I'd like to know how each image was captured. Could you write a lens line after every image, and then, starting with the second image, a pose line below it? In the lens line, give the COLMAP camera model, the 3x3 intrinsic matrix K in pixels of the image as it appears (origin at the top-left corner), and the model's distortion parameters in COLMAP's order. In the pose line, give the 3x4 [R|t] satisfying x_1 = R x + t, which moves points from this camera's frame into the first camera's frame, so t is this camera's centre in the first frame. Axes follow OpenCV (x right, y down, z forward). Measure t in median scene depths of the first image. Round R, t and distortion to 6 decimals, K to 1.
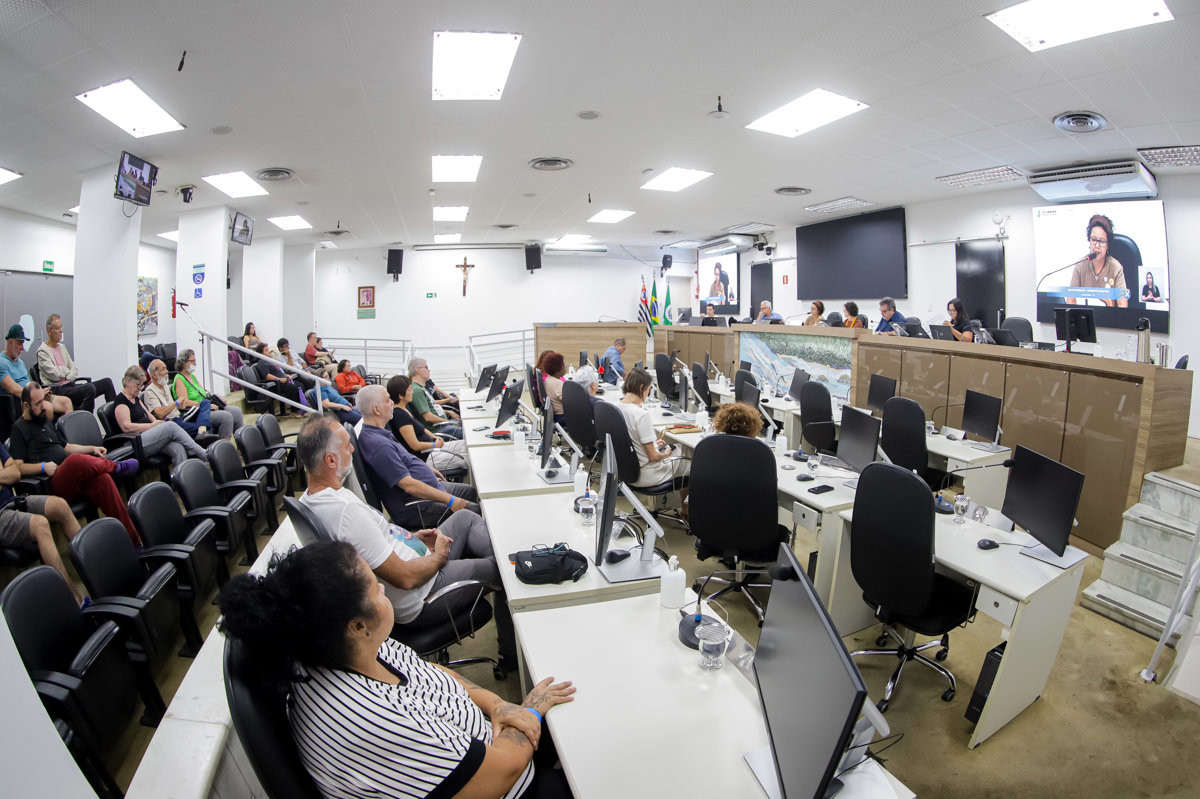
lens RADIAL K [[592.3, 0, 599.7], [0, 592.3, 407.6], [0, 0, 1]] dist [-0.271910, 0.063964]
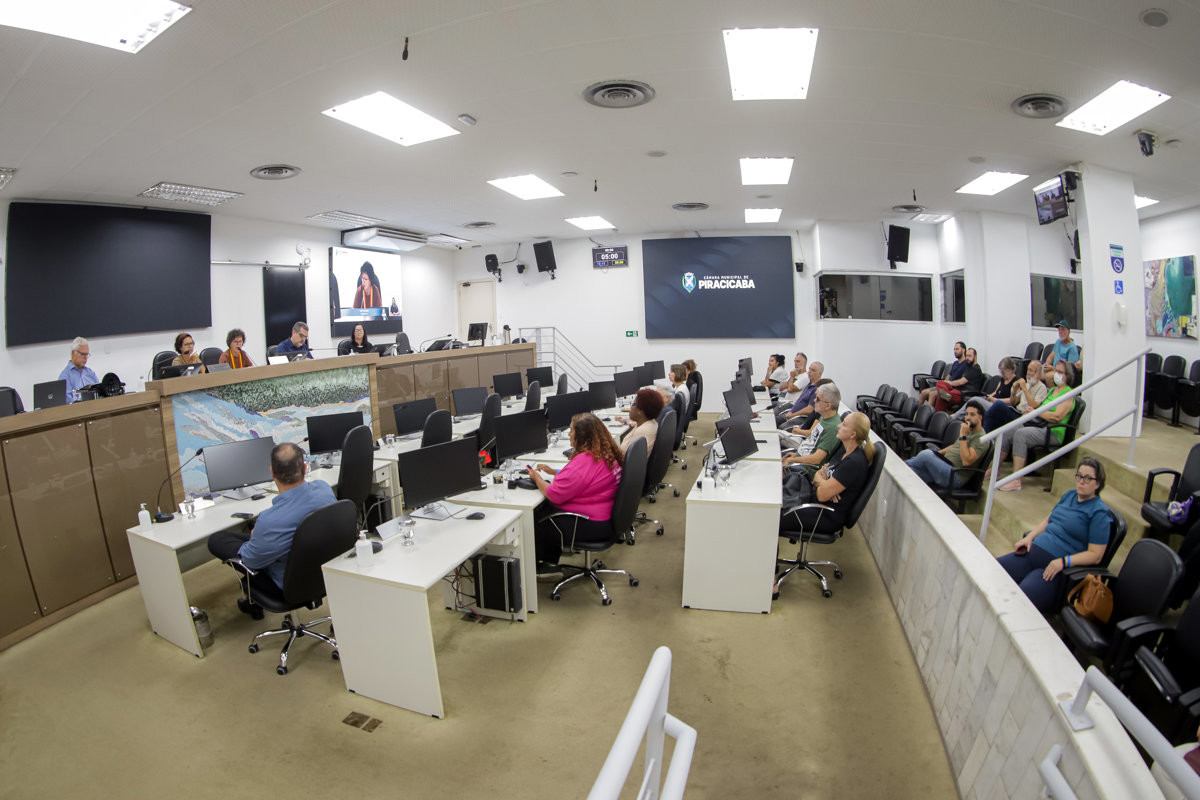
lens RADIAL K [[592.3, 0, 599.7], [0, 592.3, 408.1], [0, 0, 1]] dist [-0.271910, 0.063964]
pose [[-0.834317, -0.054032, 0.548631, -0.385833], [0.112248, 0.957688, 0.265017, -0.246269], [-0.539737, 0.282691, -0.792950, 1.467351]]
